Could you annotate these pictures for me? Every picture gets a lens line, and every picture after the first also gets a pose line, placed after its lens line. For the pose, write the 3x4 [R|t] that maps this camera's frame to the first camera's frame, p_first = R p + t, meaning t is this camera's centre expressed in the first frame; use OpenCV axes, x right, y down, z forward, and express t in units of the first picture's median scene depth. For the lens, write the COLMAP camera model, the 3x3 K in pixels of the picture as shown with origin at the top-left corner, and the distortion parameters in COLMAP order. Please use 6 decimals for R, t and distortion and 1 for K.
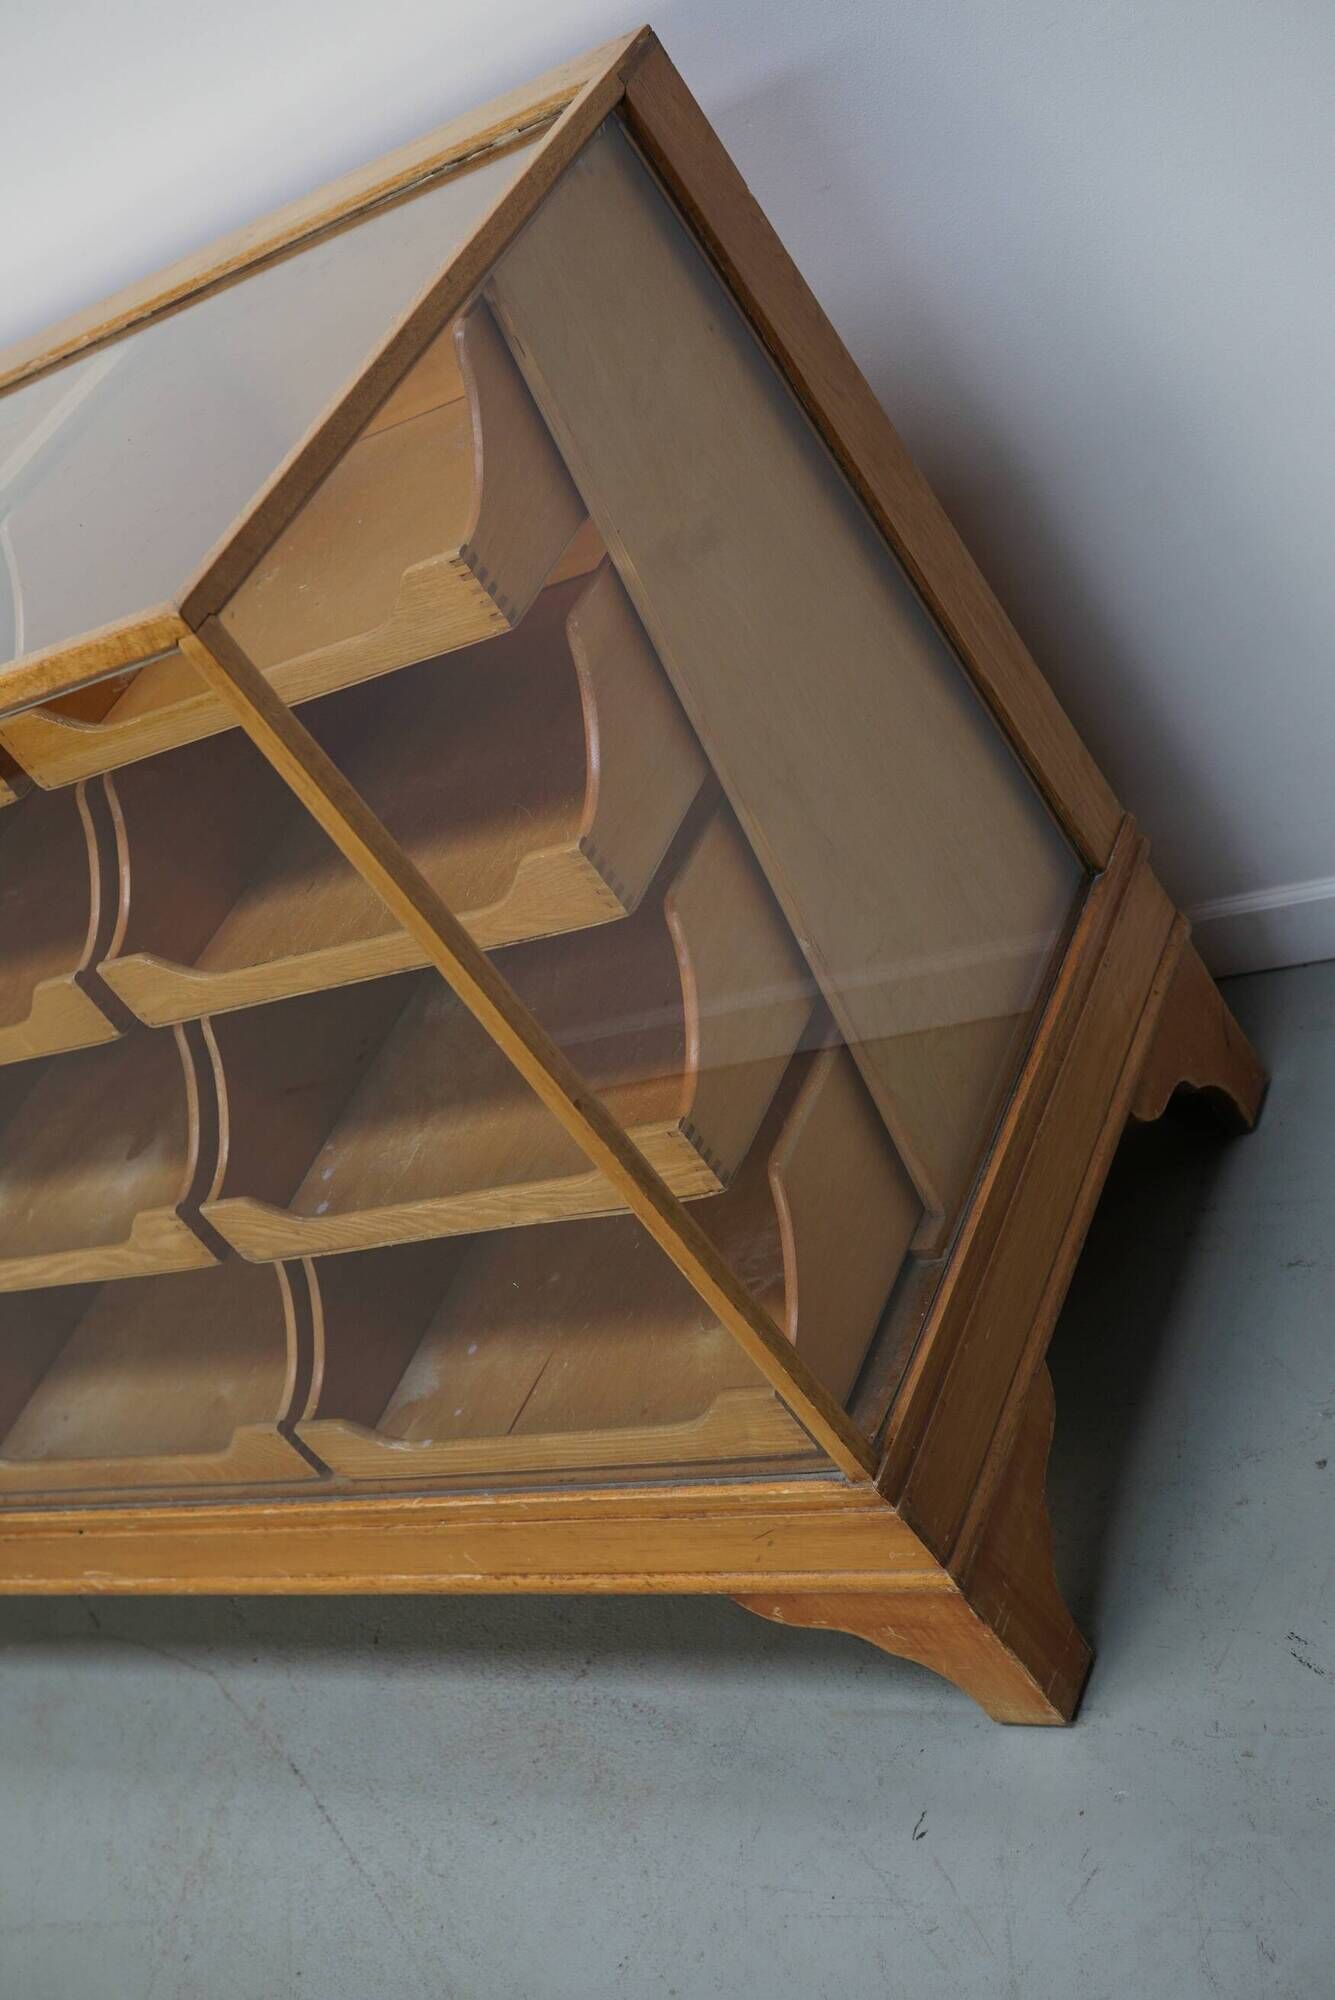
lens RADIAL K [[2560.4, 0, 659.0], [0, 2560.4, 1003.4], [0, 0, 1]] dist [-0.092609, 0.000000]
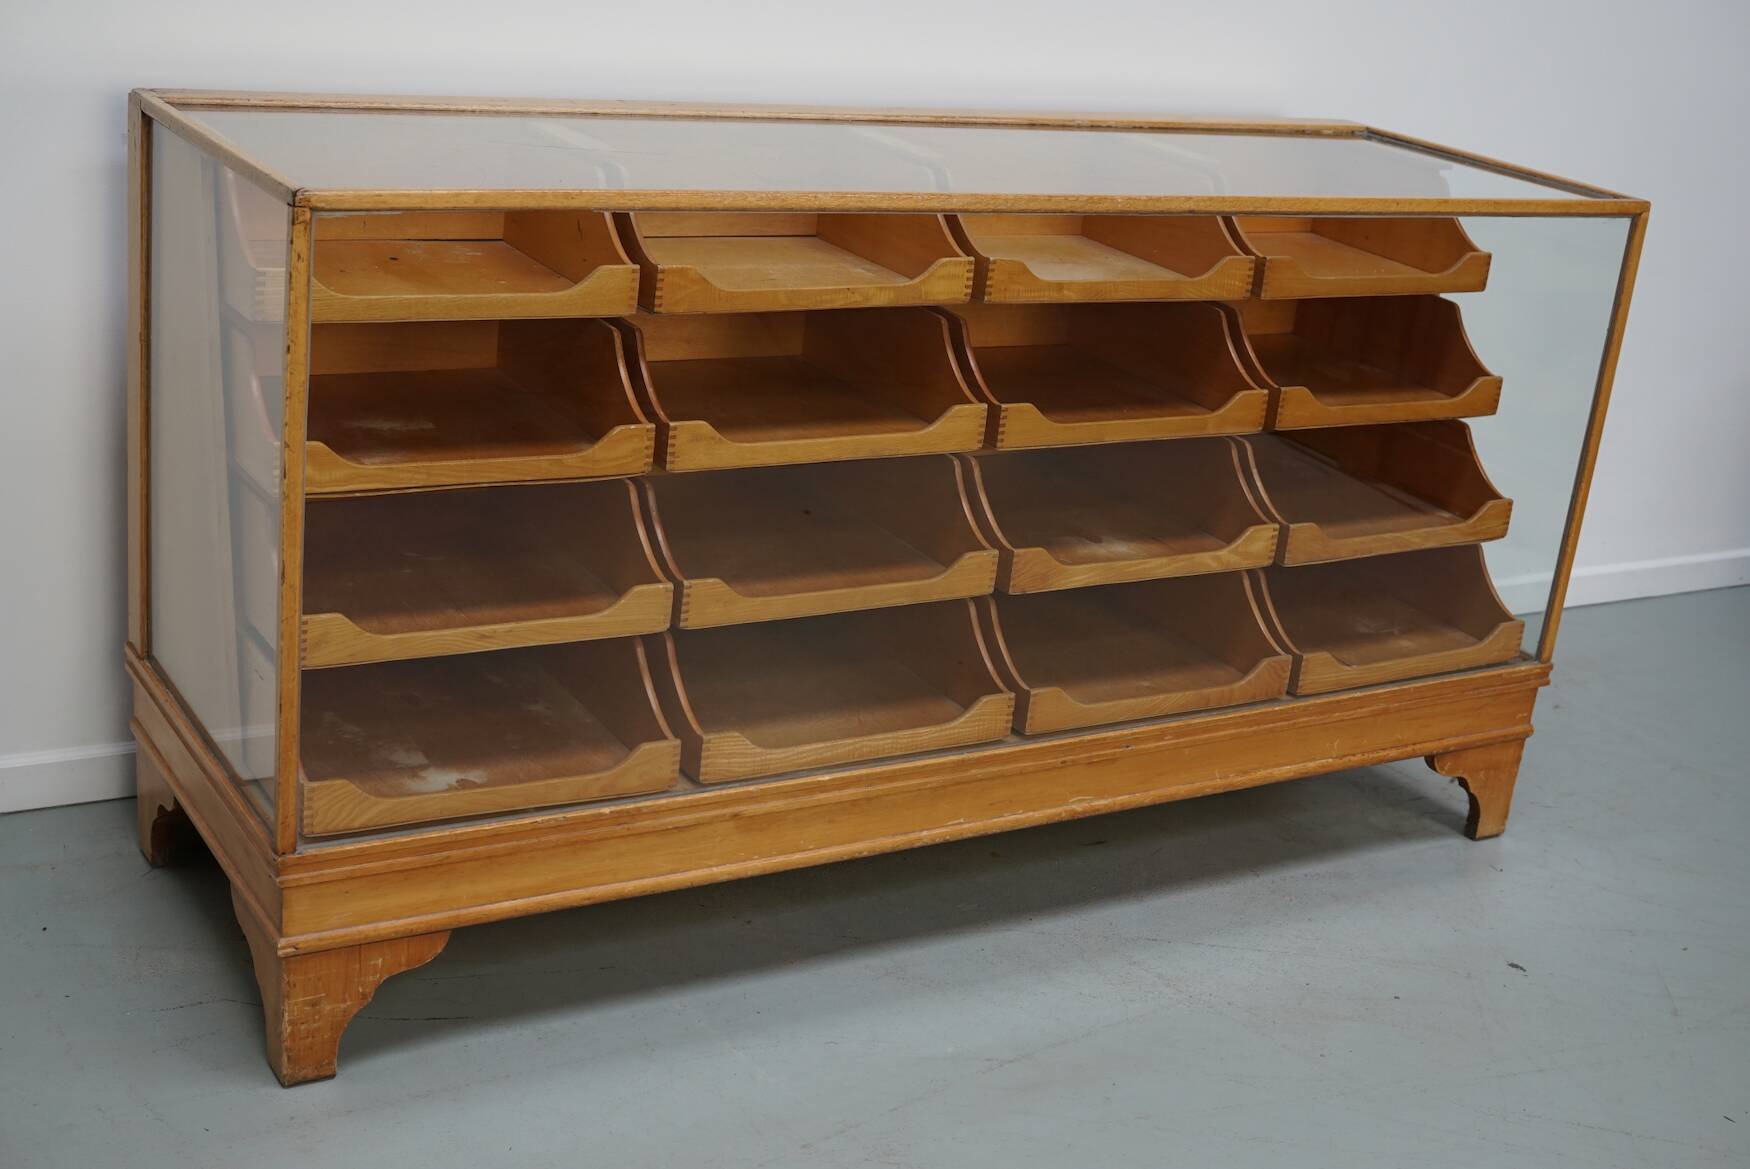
lens RADIAL K [[2240.4, 0, 866.8], [0, 2240.4, 591.6], [0, 0, 1]] dist [-0.092609, 0.000000]
pose [[0.410824, 0.298076, 0.861612, -1.740455], [0.158980, 0.907146, -0.389631, 0.727941], [-0.897747, 0.297049, 0.325289, 0.755104]]
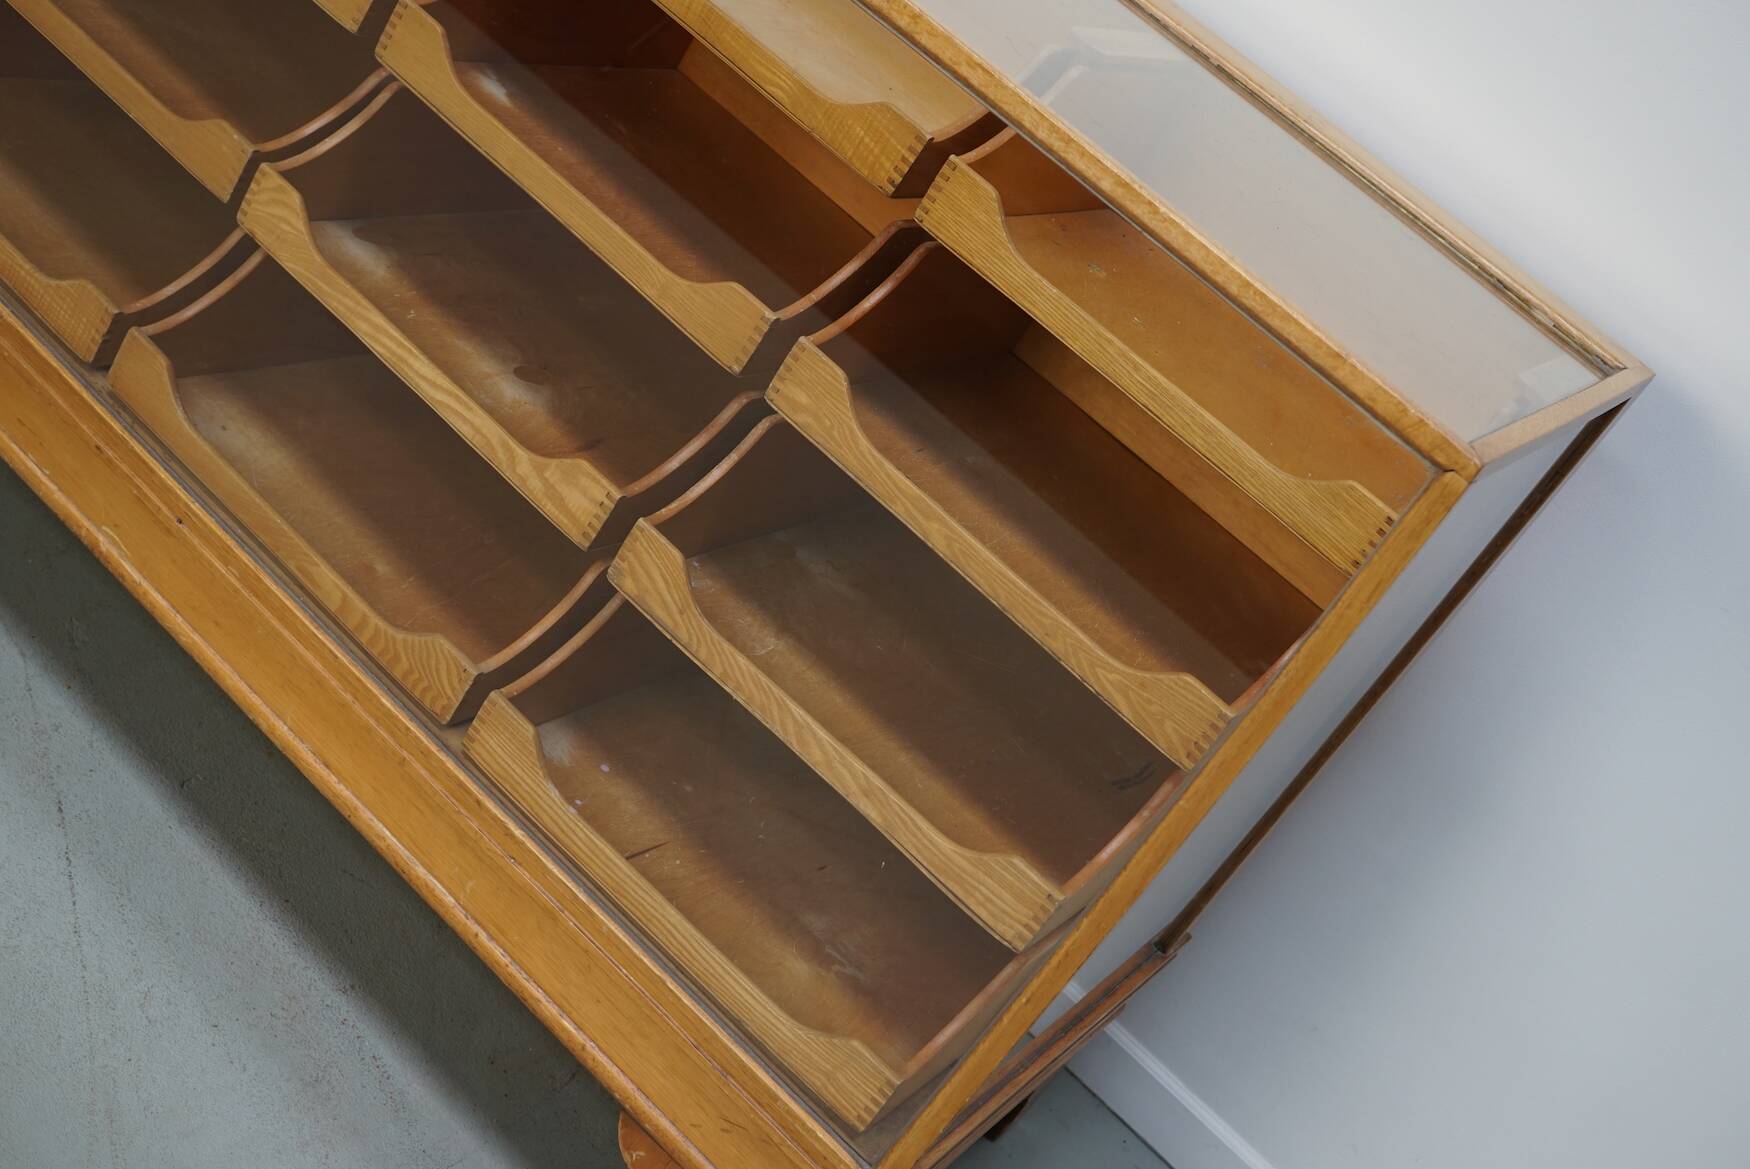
lens RADIAL K [[2240.4, 0, 871.9], [0, 2240.4, 593.4], [0, 0, 1]] dist [-0.092609, 0.000000]
pose [[0.452566, 0.826357, 0.335139, -0.428438], [-0.796856, 0.543459, -0.263956, 0.270697], [-0.400256, -0.147600, 0.904439, 0.093011]]
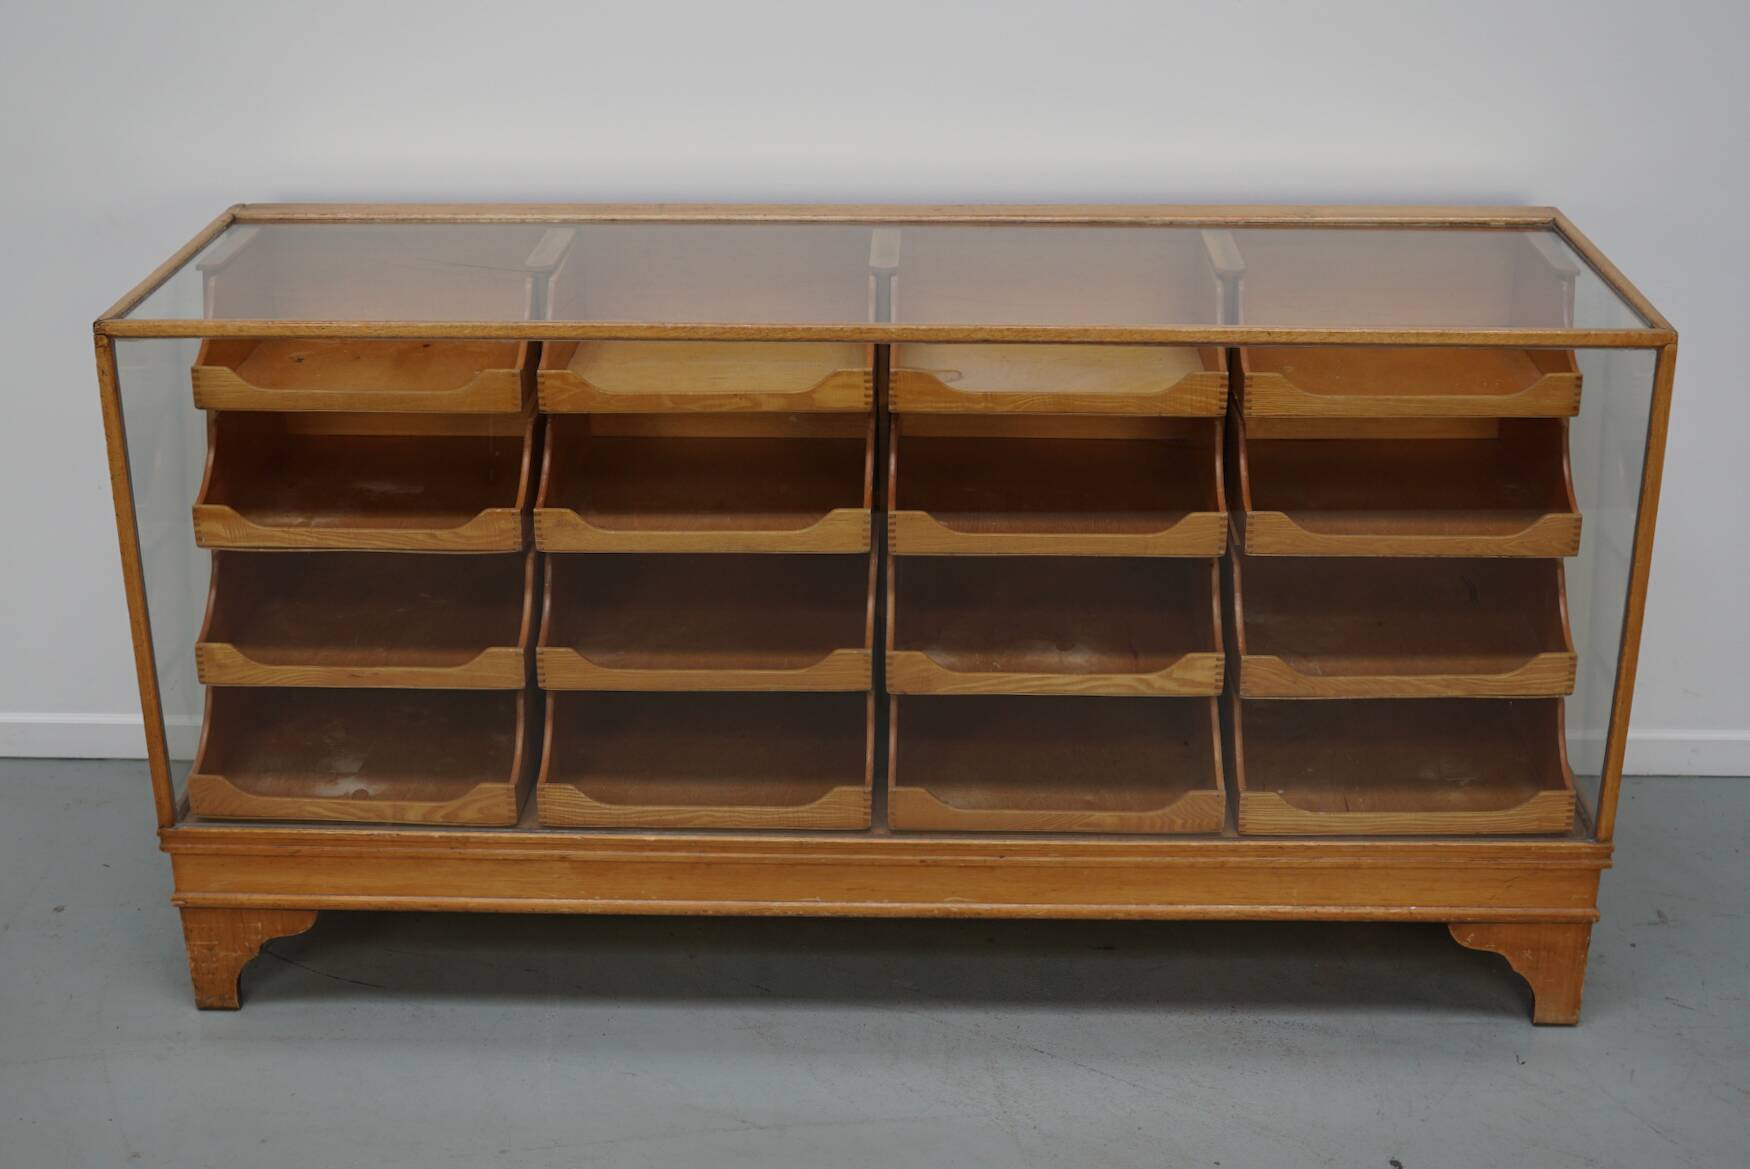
lens RADIAL K [[2401.6, 0, 879.2], [0, 2401.6, 648.4], [0, 0, 1]] dist [-0.100509, 0.000000]
pose [[0.781824, 0.337557, 0.524220, -1.284300], [-0.164461, 0.922642, -0.348832, 0.715925], [-0.601418, 0.186512, 0.776859, -0.177562]]
